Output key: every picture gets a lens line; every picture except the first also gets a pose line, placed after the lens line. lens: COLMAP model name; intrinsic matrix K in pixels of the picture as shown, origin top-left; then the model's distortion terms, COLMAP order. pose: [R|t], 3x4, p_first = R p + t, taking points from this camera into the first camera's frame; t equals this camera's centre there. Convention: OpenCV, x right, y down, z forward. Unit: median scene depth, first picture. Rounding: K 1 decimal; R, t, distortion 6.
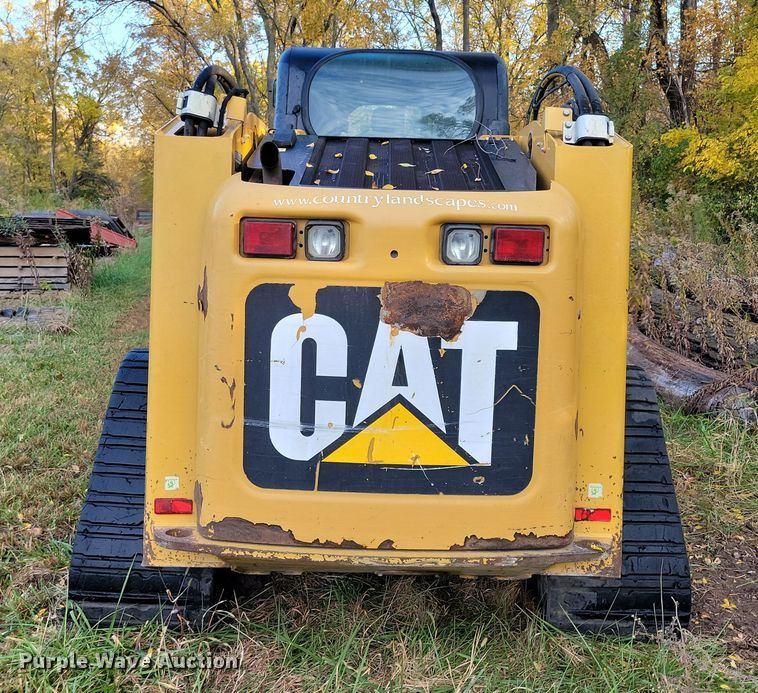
lens RADIAL K [[786.2, 0, 379.2], [0, 786.2, 328.1], [0, 0, 1]] dist [0.018698, 0.001012]
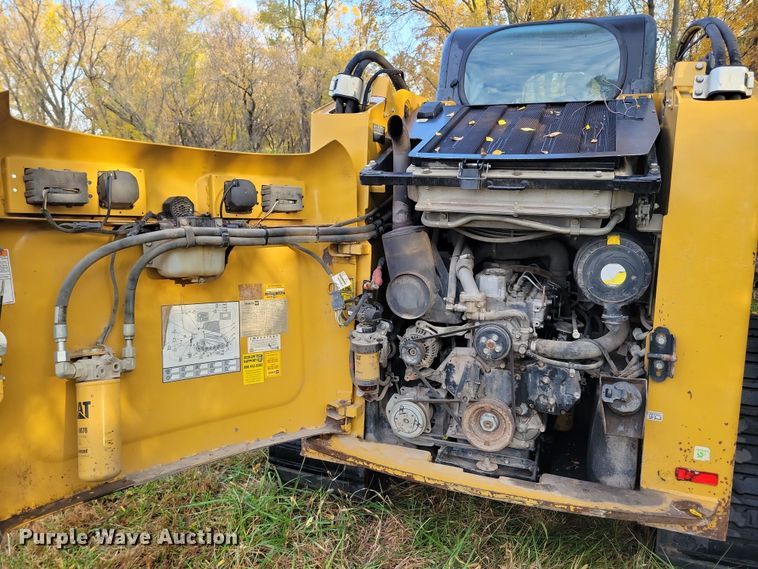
lens RADIAL K [[554.2, 0, 389.9], [0, 554.2, 283.4], [0, 0, 1]] dist [0.035111, -0.032290]
pose [[0.937883, 0.050829, -0.343209, 0.136033], [-0.025622, 0.996656, 0.077588, -0.053070], [0.346005, -0.063974, 0.936049, 0.215979]]
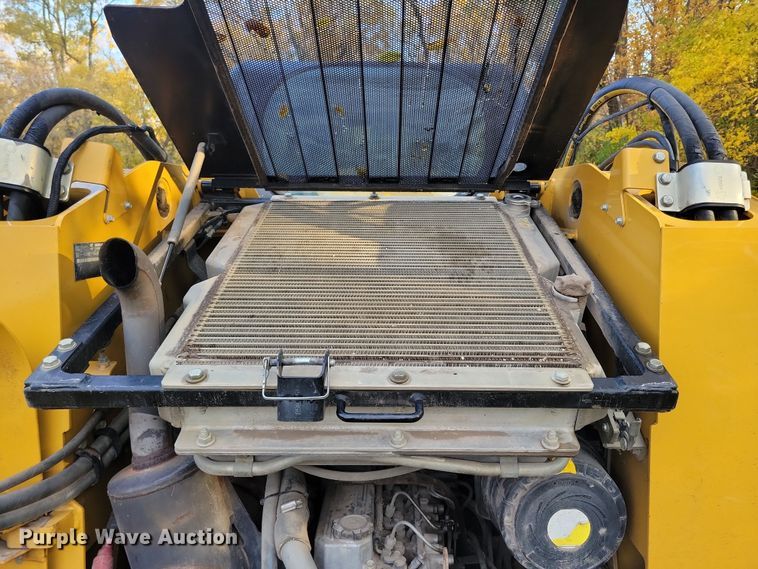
lens RADIAL K [[554.2, 0, 389.9], [0, 554.2, 283.4], [0, 0, 1]] dist [0.035111, -0.032290]
pose [[0.999773, -0.021235, 0.001700, 0.034191], [0.021188, 0.999490, 0.023894, -0.203443], [-0.002207, -0.023852, 0.999713, 0.608926]]
